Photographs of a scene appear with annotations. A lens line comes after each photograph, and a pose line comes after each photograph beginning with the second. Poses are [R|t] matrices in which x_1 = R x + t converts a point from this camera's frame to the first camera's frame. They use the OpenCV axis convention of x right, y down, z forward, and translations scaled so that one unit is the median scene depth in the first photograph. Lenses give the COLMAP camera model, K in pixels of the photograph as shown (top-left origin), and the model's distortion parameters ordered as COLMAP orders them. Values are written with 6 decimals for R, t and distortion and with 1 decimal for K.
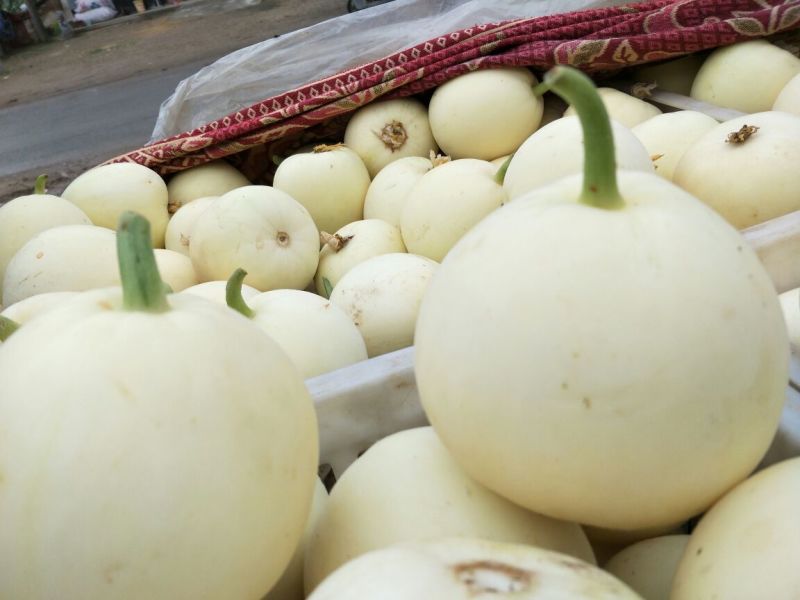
lens RADIAL K [[650.2, 0, 399.6], [0, 650.2, 288.8], [0, 0, 1]] dist [0.051797, -0.090622]
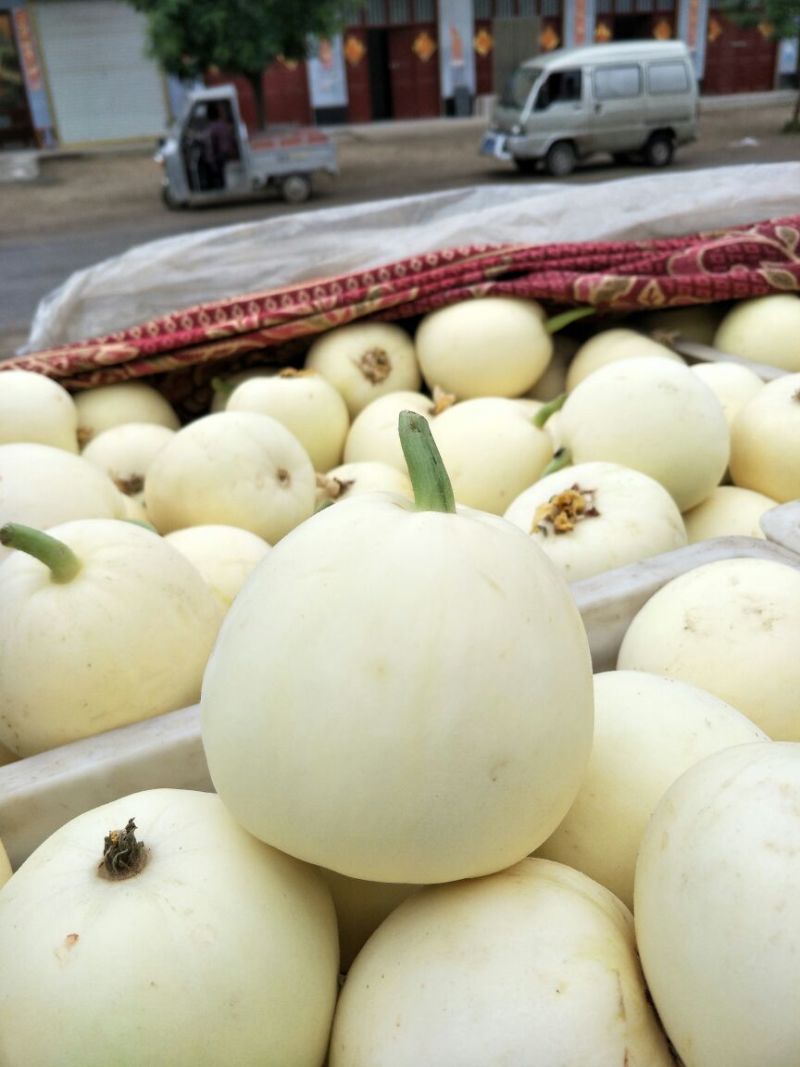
lens RADIAL K [[864.8, 0, 400.0], [0, 864.8, 533.5], [0, 0, 1]] dist [0.052144, -0.098308]
pose [[0.974923, 0.039639, 0.218983, -0.220009], [-0.027149, 0.997844, -0.059752, 0.042004], [-0.220879, 0.052308, 0.973897, -0.058160]]
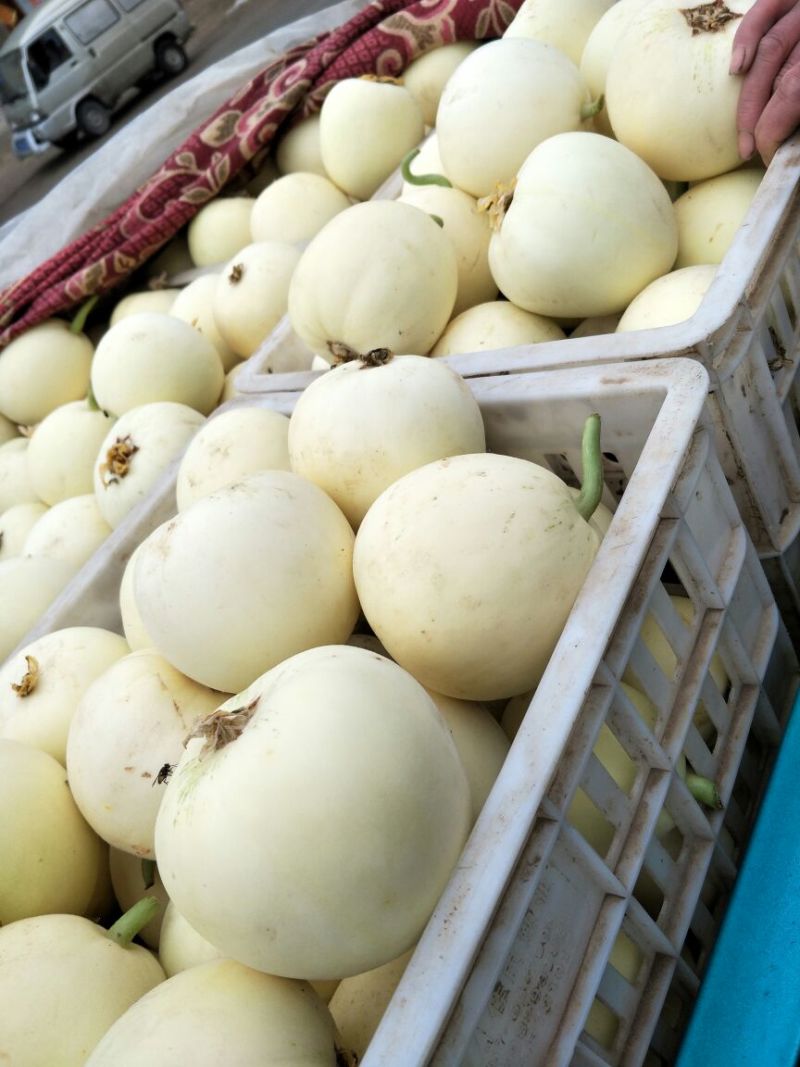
lens RADIAL K [[872.9, 0, 397.6], [0, 872.9, 527.4], [0, 0, 1]] dist [0.008125, -0.019924]
pose [[0.733144, -0.567693, 0.374466, -0.111393], [0.589878, 0.804850, 0.065273, 0.161966], [-0.338443, 0.173035, 0.924941, -0.406211]]
